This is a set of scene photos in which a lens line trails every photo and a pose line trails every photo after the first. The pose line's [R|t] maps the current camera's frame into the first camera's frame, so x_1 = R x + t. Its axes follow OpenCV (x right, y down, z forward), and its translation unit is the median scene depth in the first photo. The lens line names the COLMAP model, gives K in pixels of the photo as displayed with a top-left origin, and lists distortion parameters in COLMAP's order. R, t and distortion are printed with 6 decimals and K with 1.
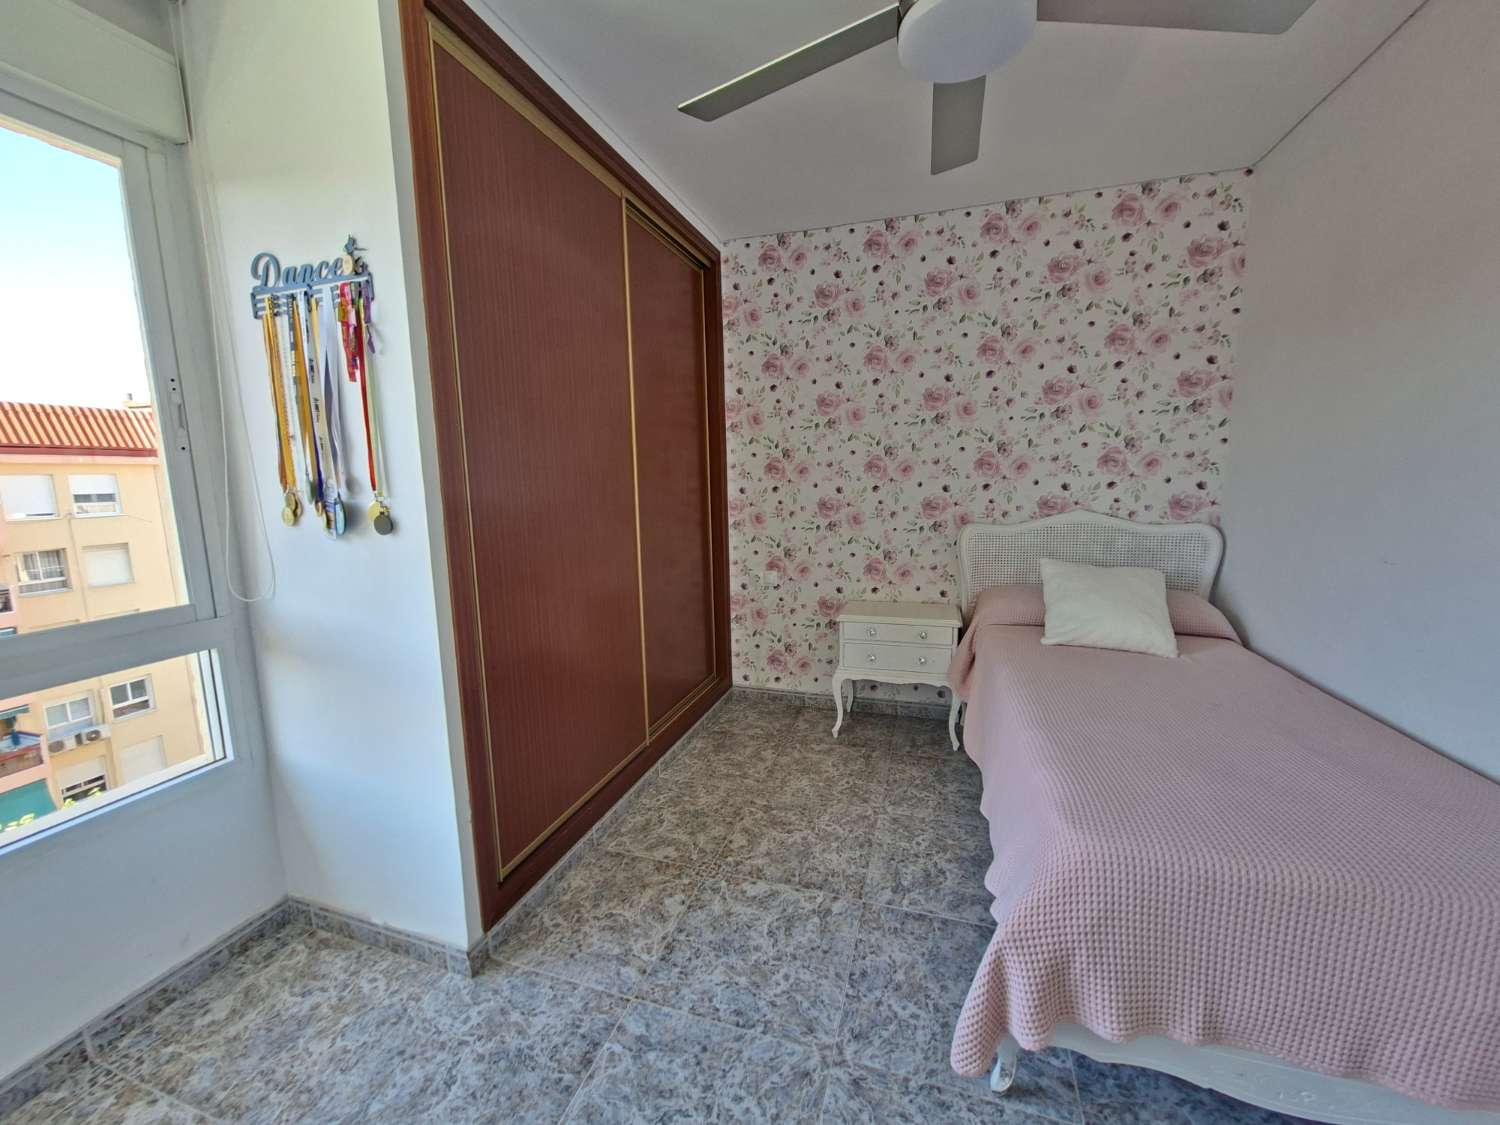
lens RADIAL K [[598.1, 0, 755.6], [0, 598.1, 558.0], [0, 0, 1]] dist [-0.001863, 0.000379]
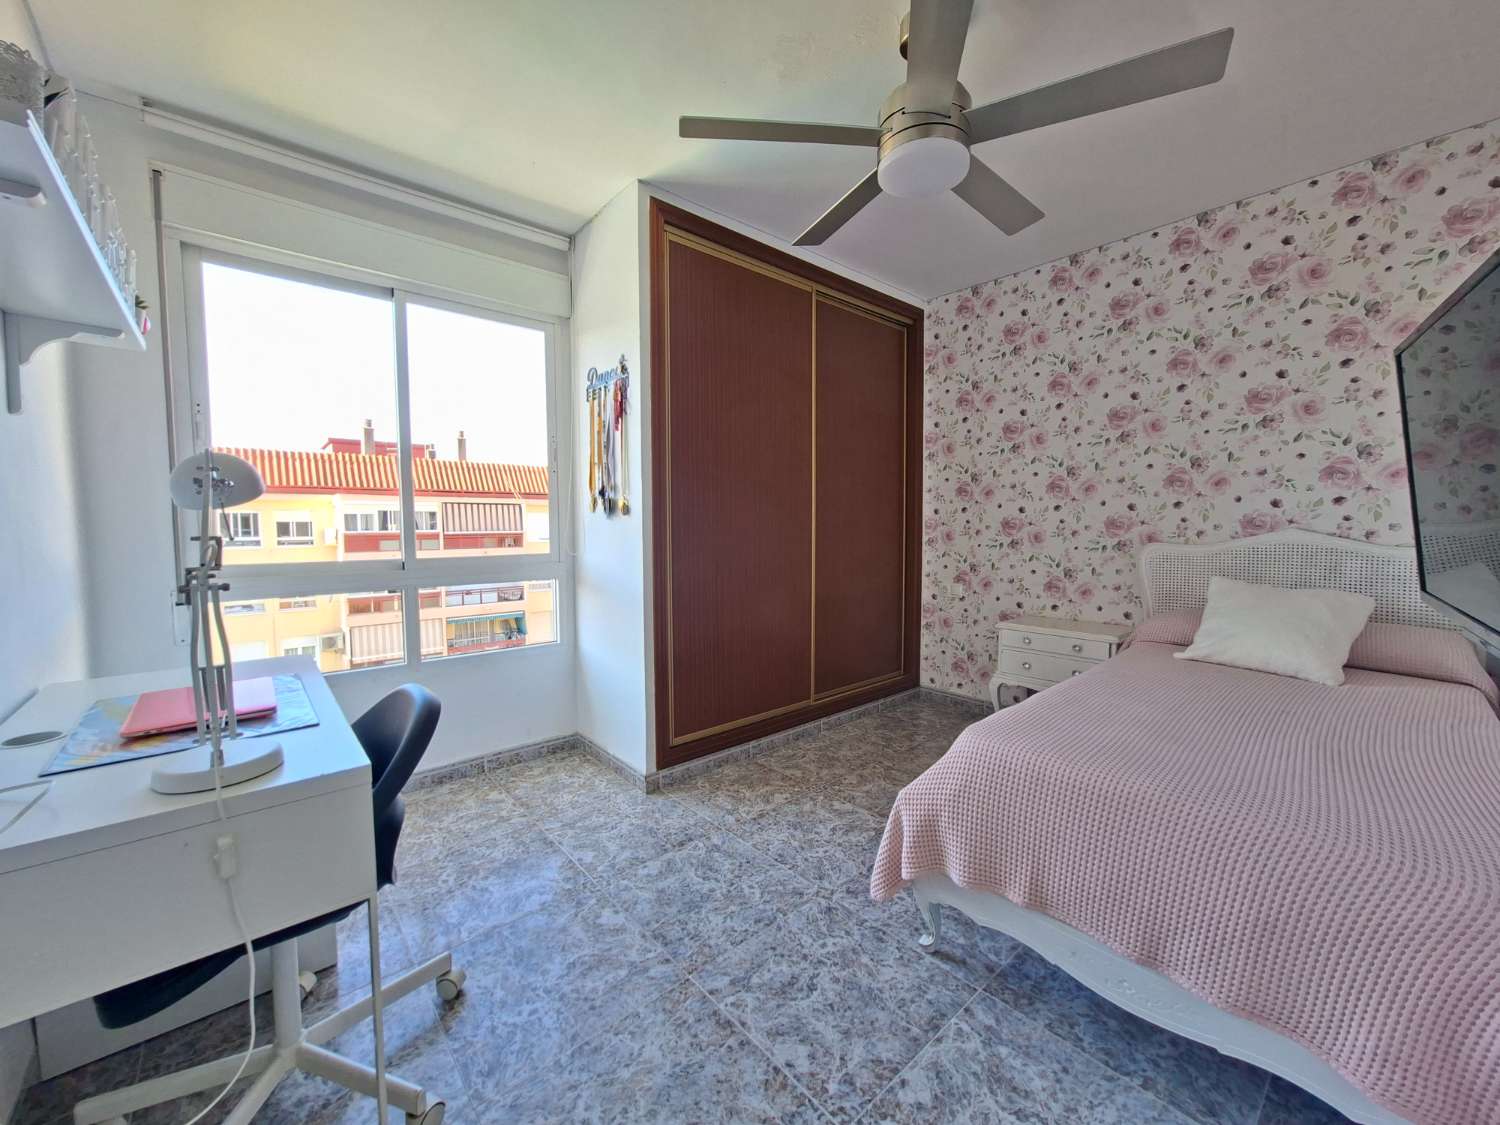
lens RADIAL K [[598.1, 0, 755.6], [0, 598.1, 558.0], [0, 0, 1]] dist [-0.001863, 0.000379]
pose [[0.854929, 0.044182, -0.516860, 0.356427], [-0.083808, 0.995041, -0.053569, 0.083604], [0.511930, 0.089115, 0.854392, -0.169796]]
